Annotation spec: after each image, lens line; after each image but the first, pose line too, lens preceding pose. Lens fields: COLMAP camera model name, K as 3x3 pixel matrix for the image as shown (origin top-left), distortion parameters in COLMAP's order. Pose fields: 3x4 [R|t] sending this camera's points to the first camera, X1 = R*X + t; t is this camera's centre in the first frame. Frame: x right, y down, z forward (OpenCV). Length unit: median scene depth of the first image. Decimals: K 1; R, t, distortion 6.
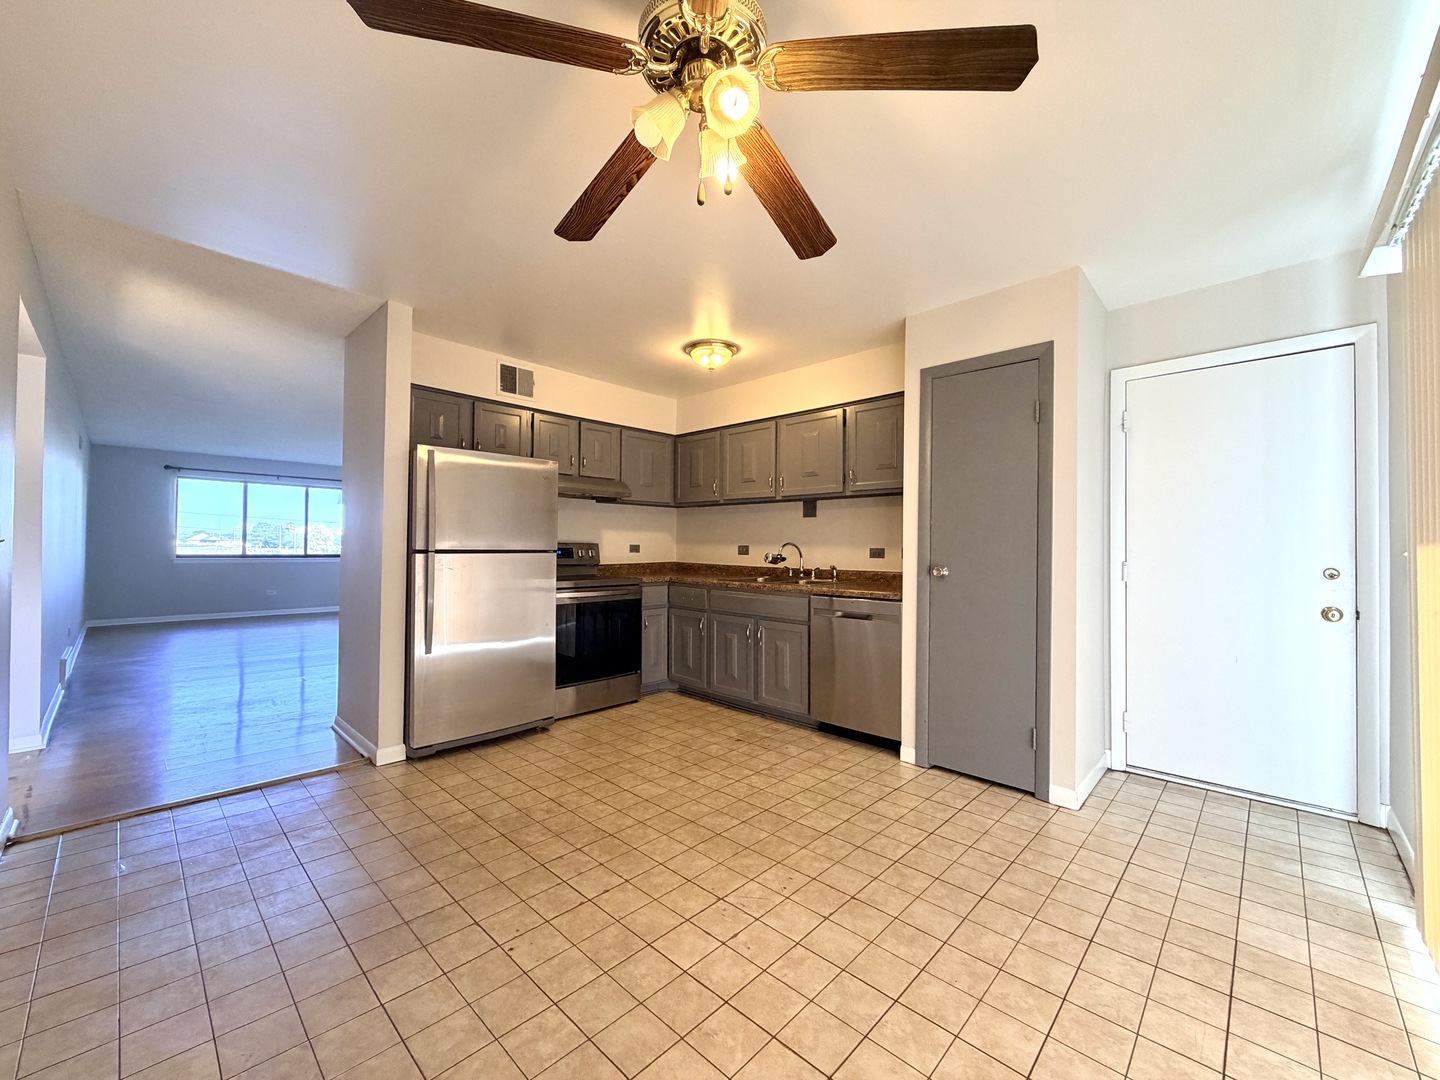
lens RADIAL K [[575.5, 0, 720.0], [0, 575.5, 540.0], [0, 0, 1]] dist [0.002284, 0.000050]
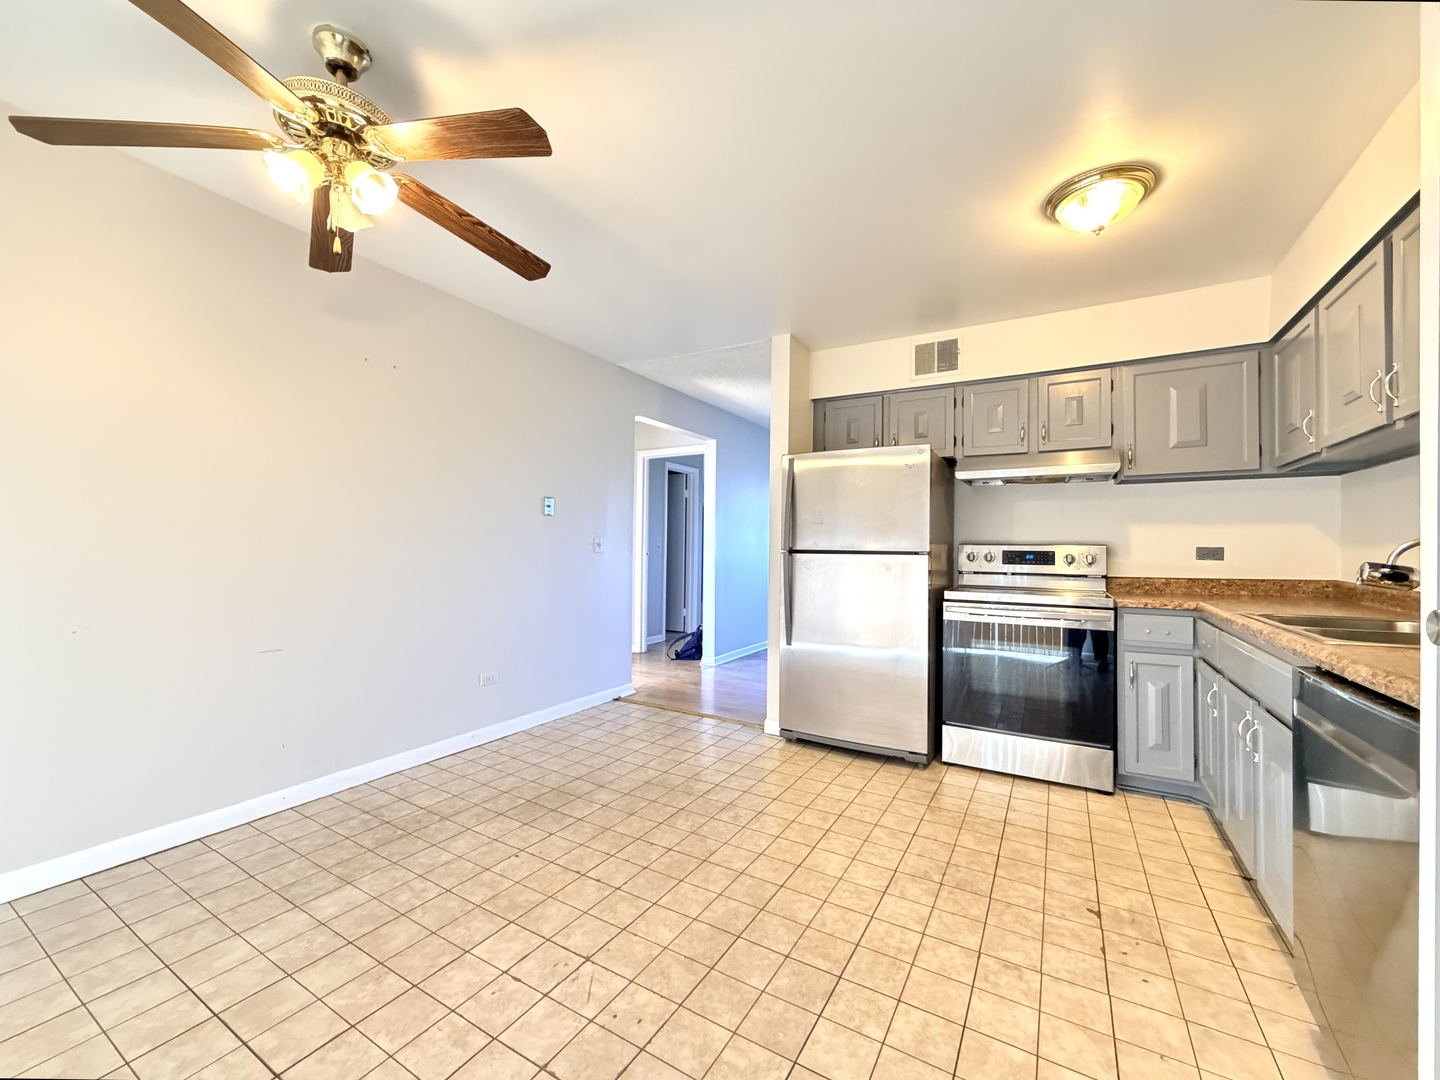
lens RADIAL K [[590.3, 0, 720.0], [0, 590.3, 540.0], [0, 0, 1]] dist [0.001092, -0.000097]
pose [[0.224132, -0.020756, -0.974338, 0.527969], [0.002636, 0.999782, -0.020692, 0.019672], [0.974555, 0.002069, 0.224138, 0.587107]]
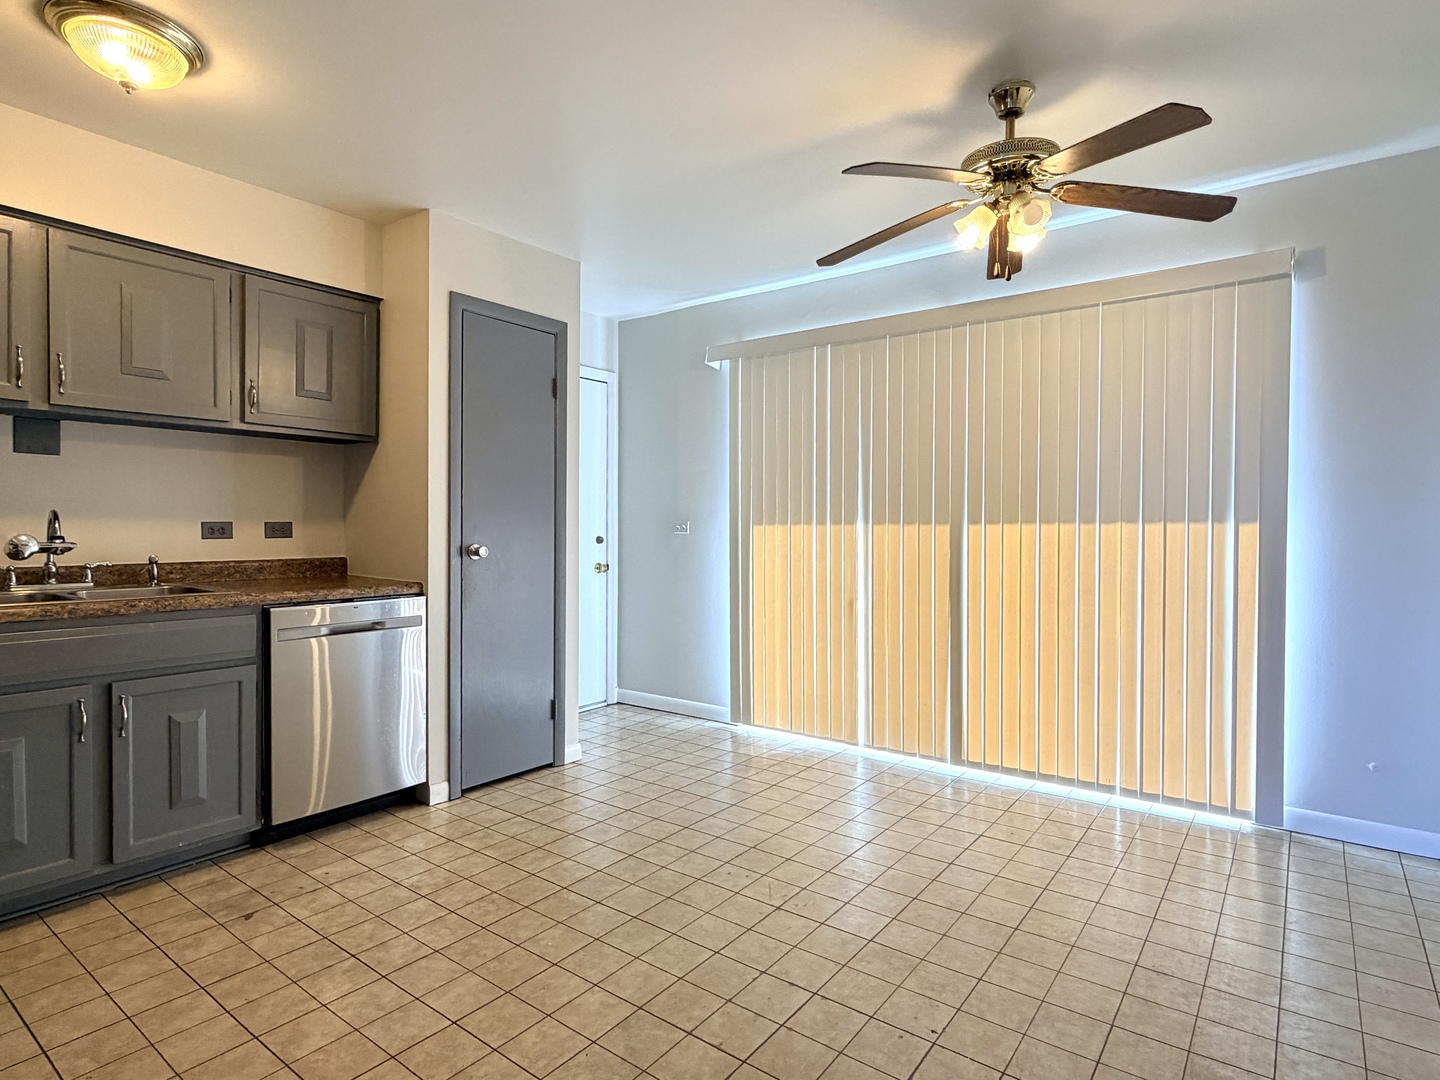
lens RADIAL K [[769.6, 0, 720.0], [0, 769.6, 540.0], [0, 0, 1]] dist [0.001347, 0.000172]
pose [[-0.106118, -0.027567, 0.993971, -0.706047], [-0.019487, 0.999481, 0.025640, 0.003143], [-0.994163, -0.016649, -0.106601, 0.729228]]
